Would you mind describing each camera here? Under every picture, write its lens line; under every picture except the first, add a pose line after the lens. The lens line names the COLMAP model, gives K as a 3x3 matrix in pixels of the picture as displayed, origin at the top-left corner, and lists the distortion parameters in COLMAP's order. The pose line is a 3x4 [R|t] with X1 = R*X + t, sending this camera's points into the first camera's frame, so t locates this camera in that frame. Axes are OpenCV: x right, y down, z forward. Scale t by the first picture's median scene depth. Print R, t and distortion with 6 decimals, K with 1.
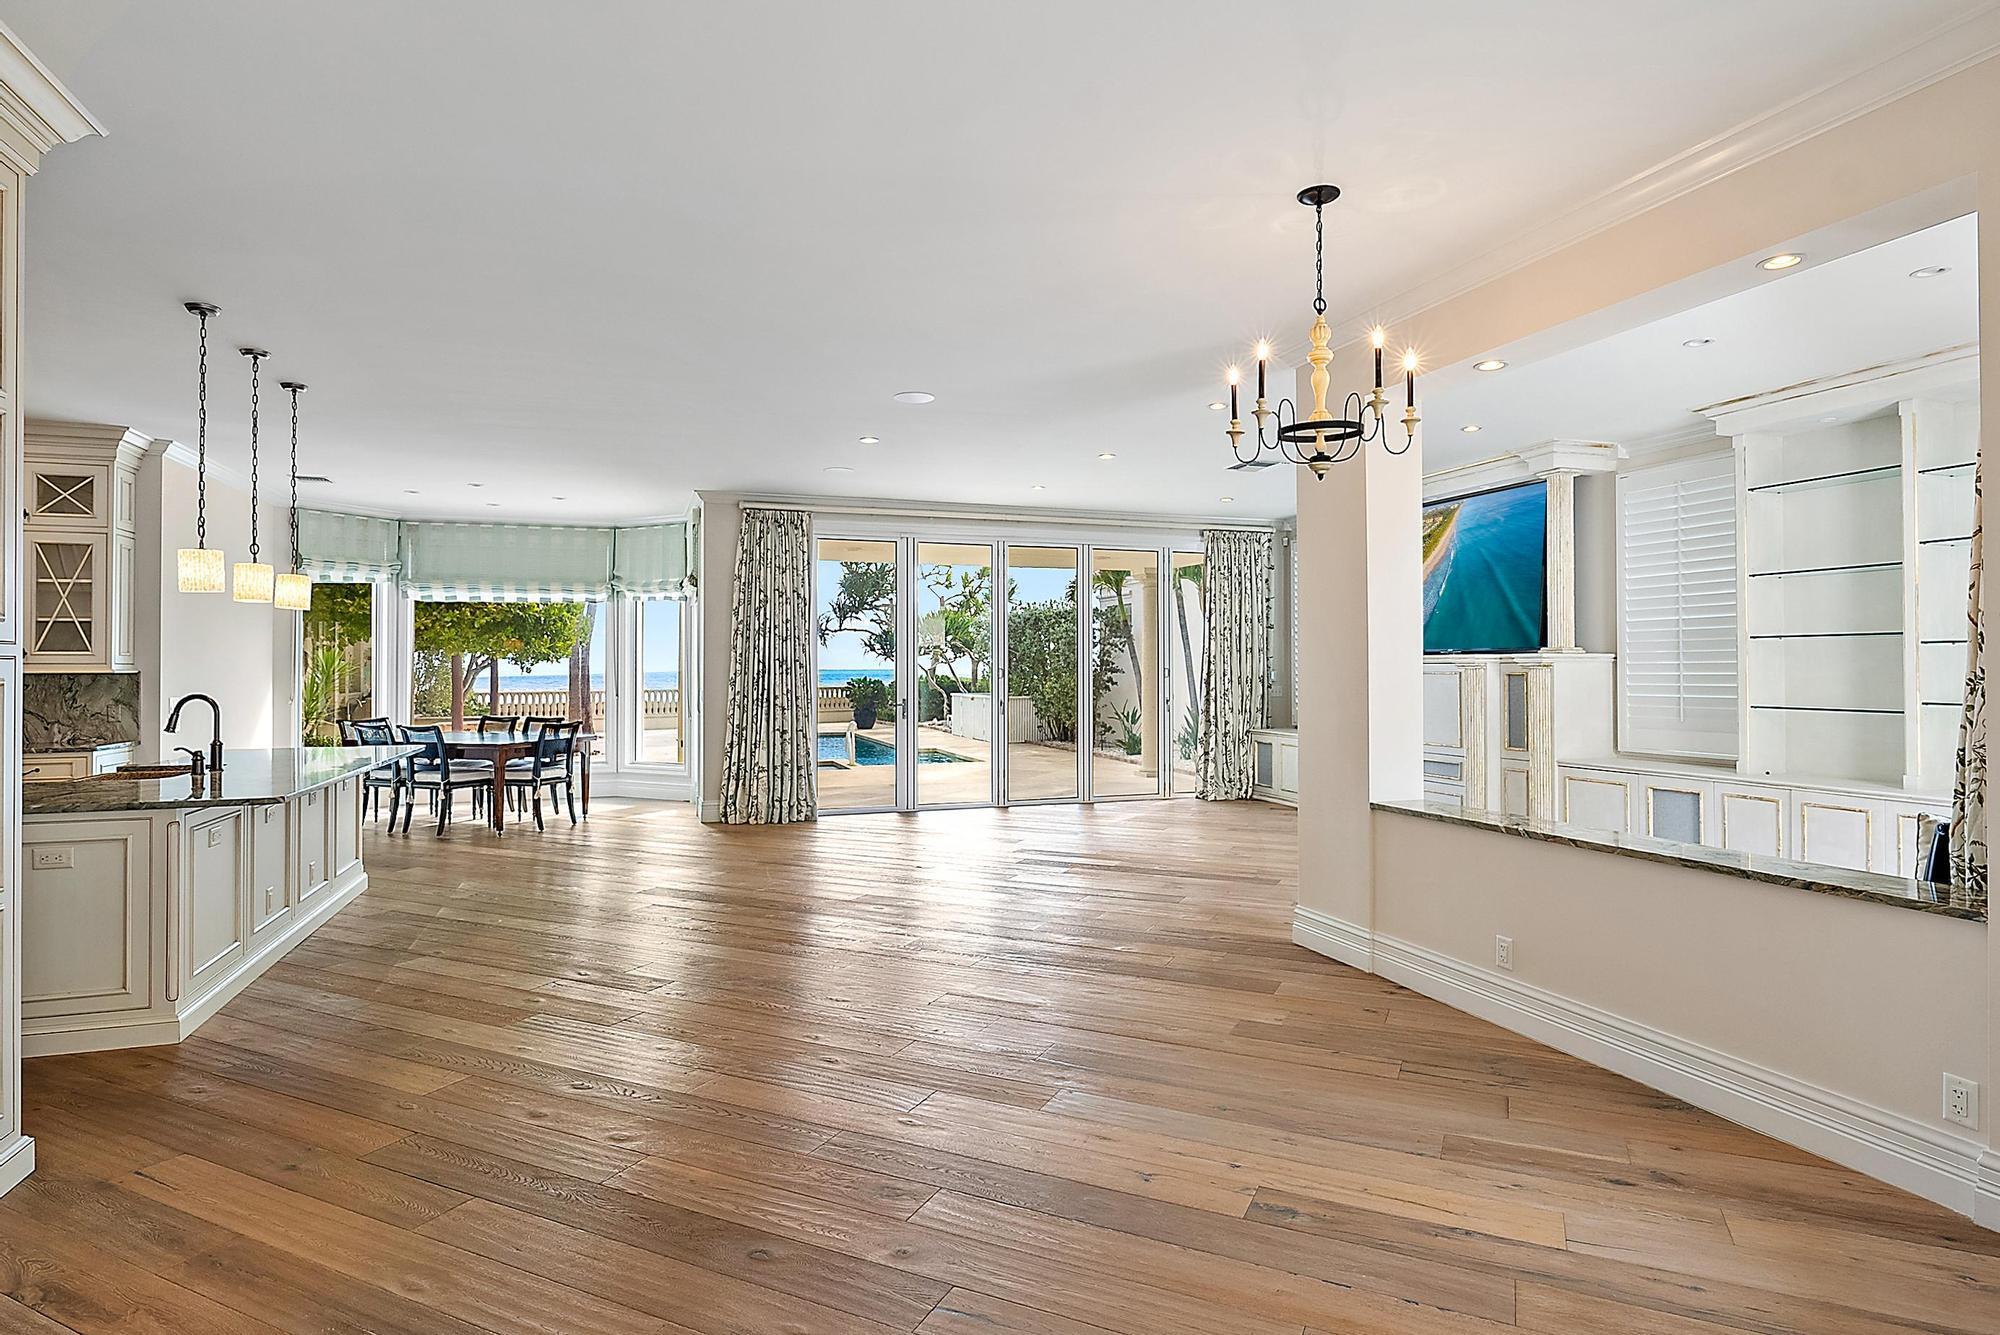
lens RADIAL K [[1063.1, 0, 1014.9], [0, 1063.1, 656.5], [0, 0, 1]] dist [-0.011345, 0.000924]
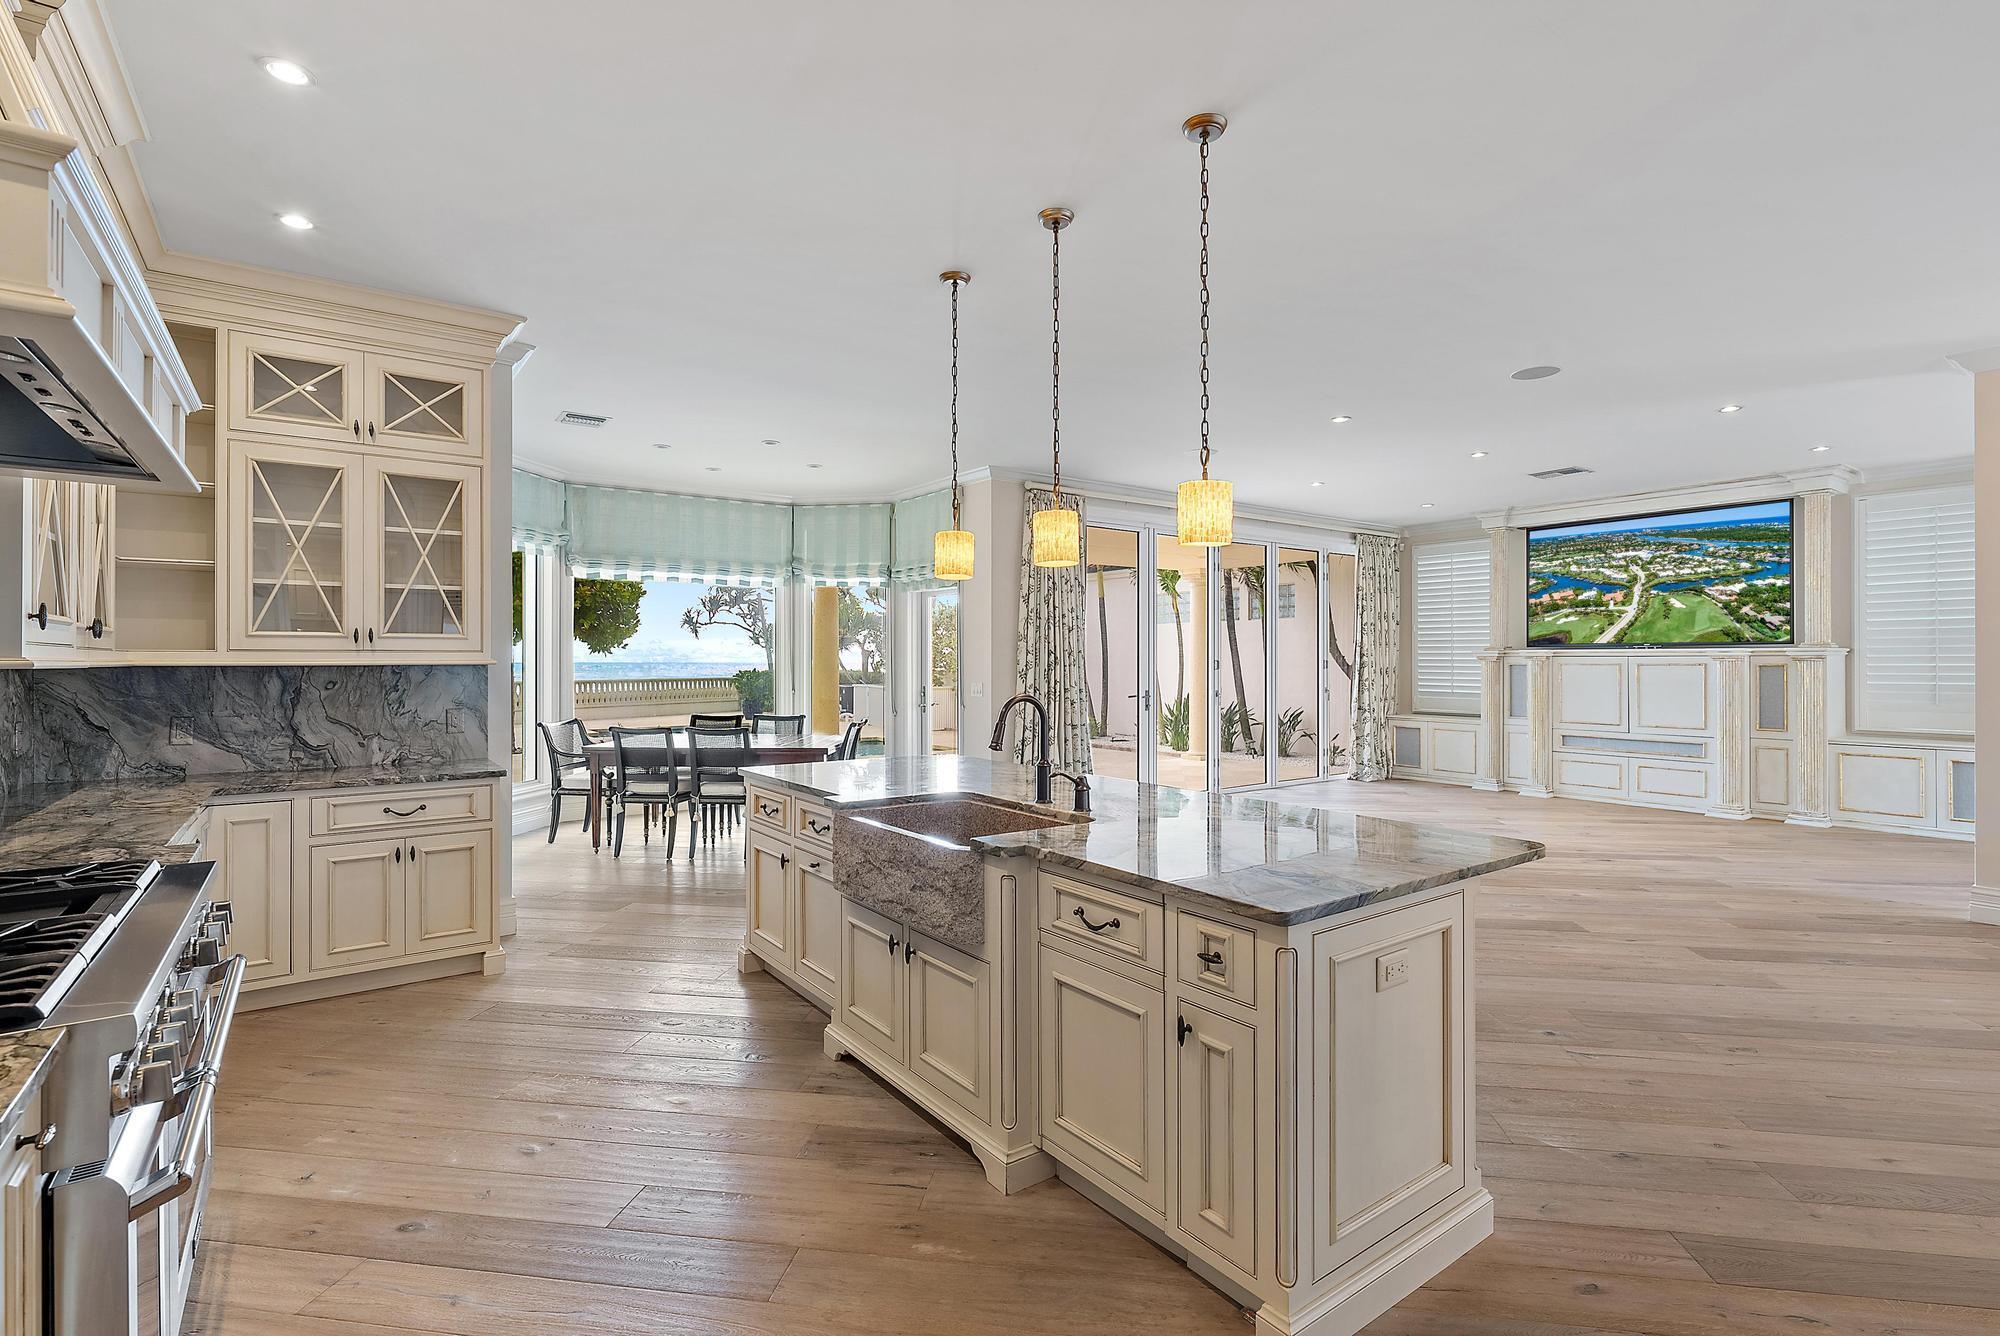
lens RADIAL K [[930.3, 0, 998.9], [0, 930.3, 658.6], [0, 0, 1]] dist [0.000446, -0.000763]
pose [[0.958637, 0.001940, 0.284624, -0.508468], [-0.004413, 0.999958, 0.008046, 0.003682], [-0.284596, -0.008970, 0.958605, 0.218634]]
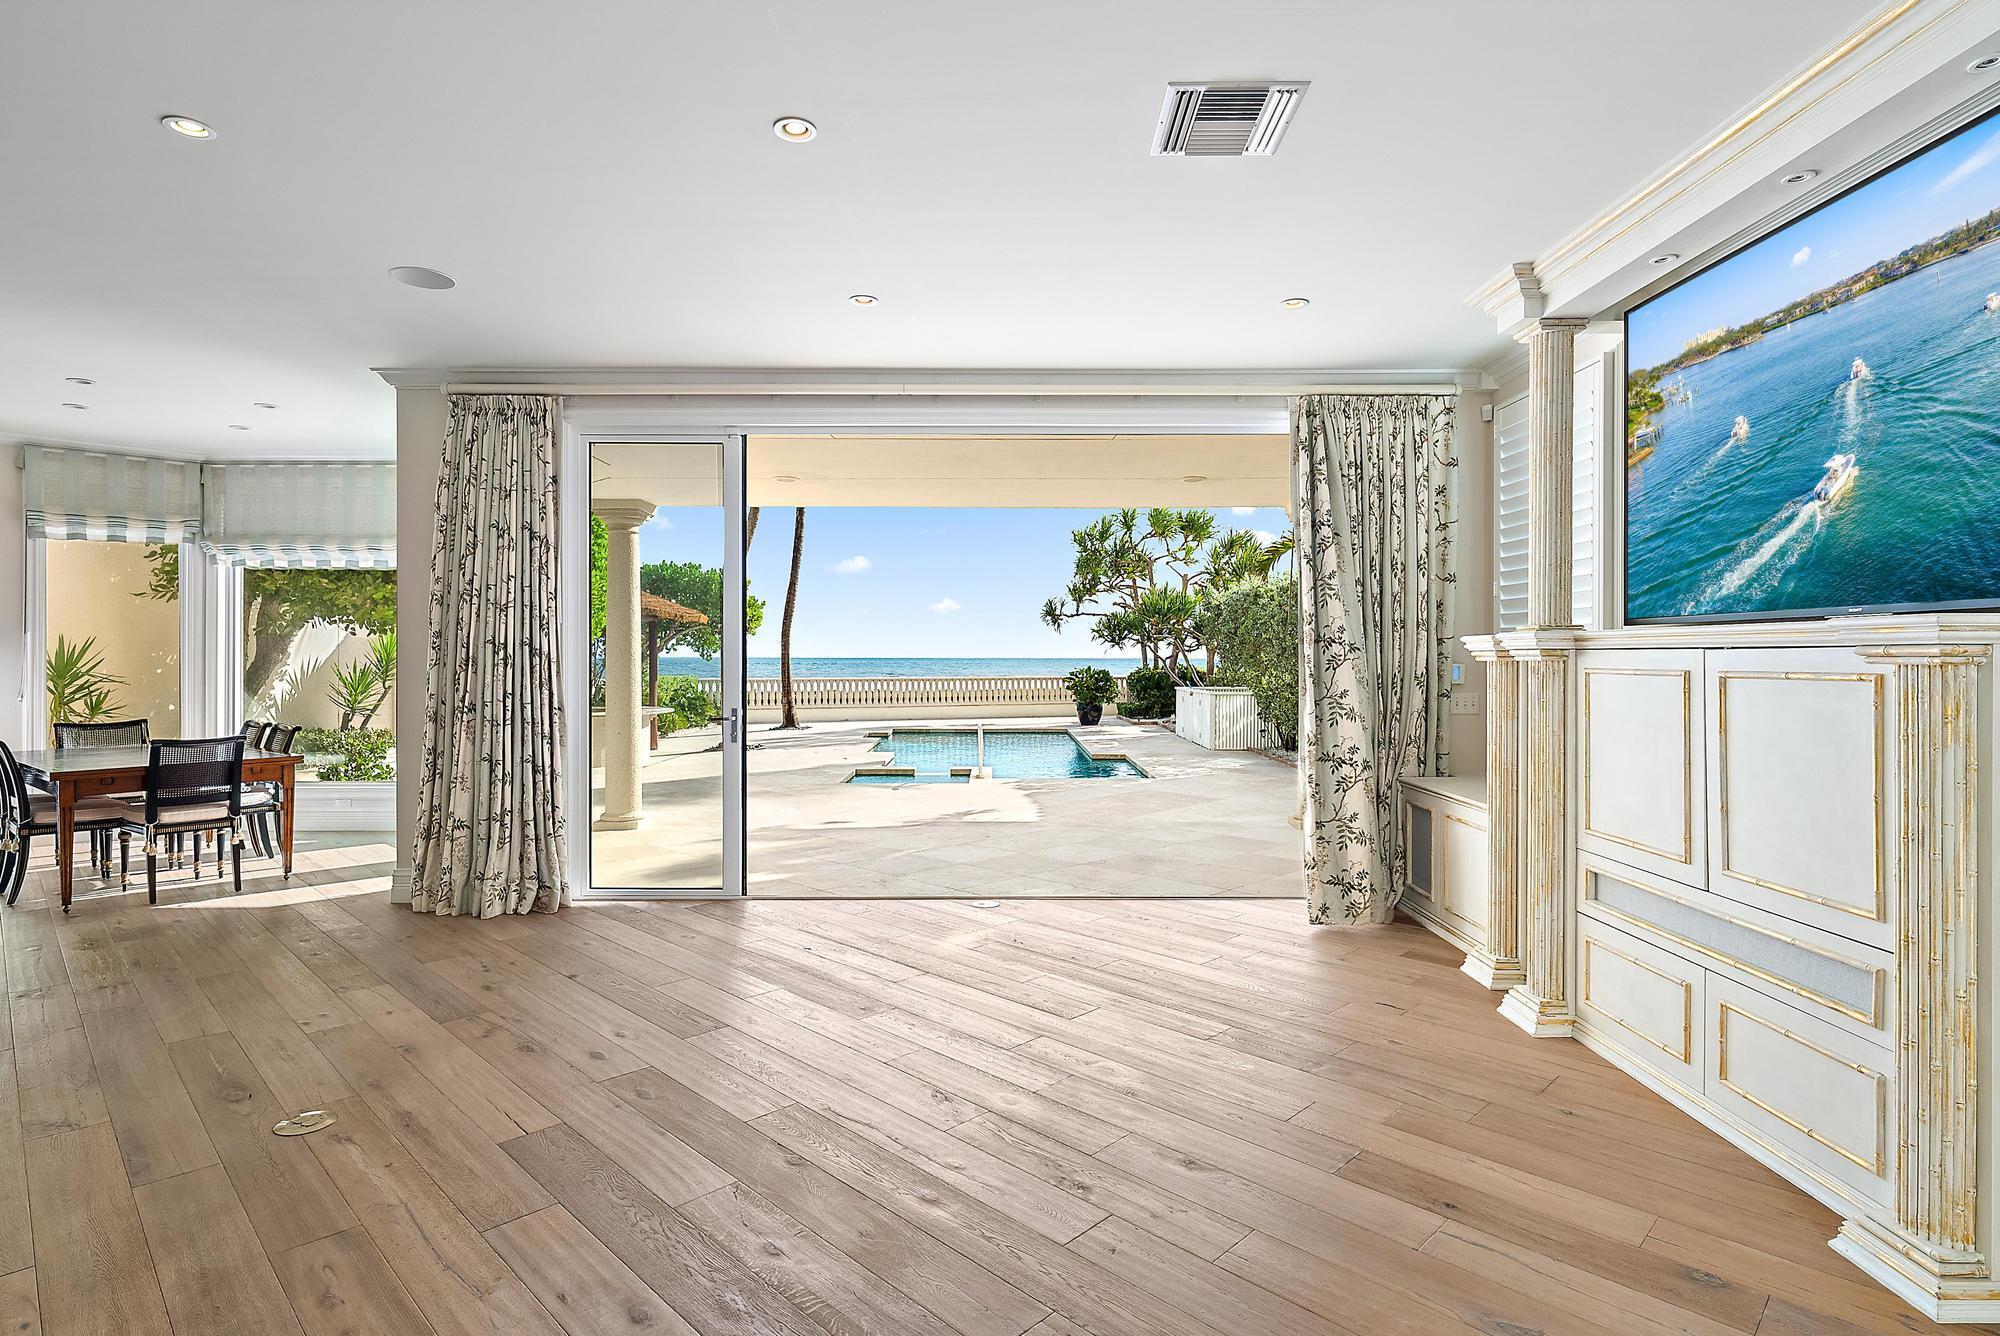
lens RADIAL K [[1063.1, 0, 1003.7], [0, 1063.1, 644.4], [0, 0, 1]] dist [-0.011345, 0.000924]
pose [[0.940767, -0.000339, -0.339054, 0.249169], [-0.000293, 0.999998, -0.001813, 0.005313], [0.339054, 0.001805, 0.940765, 0.525710]]
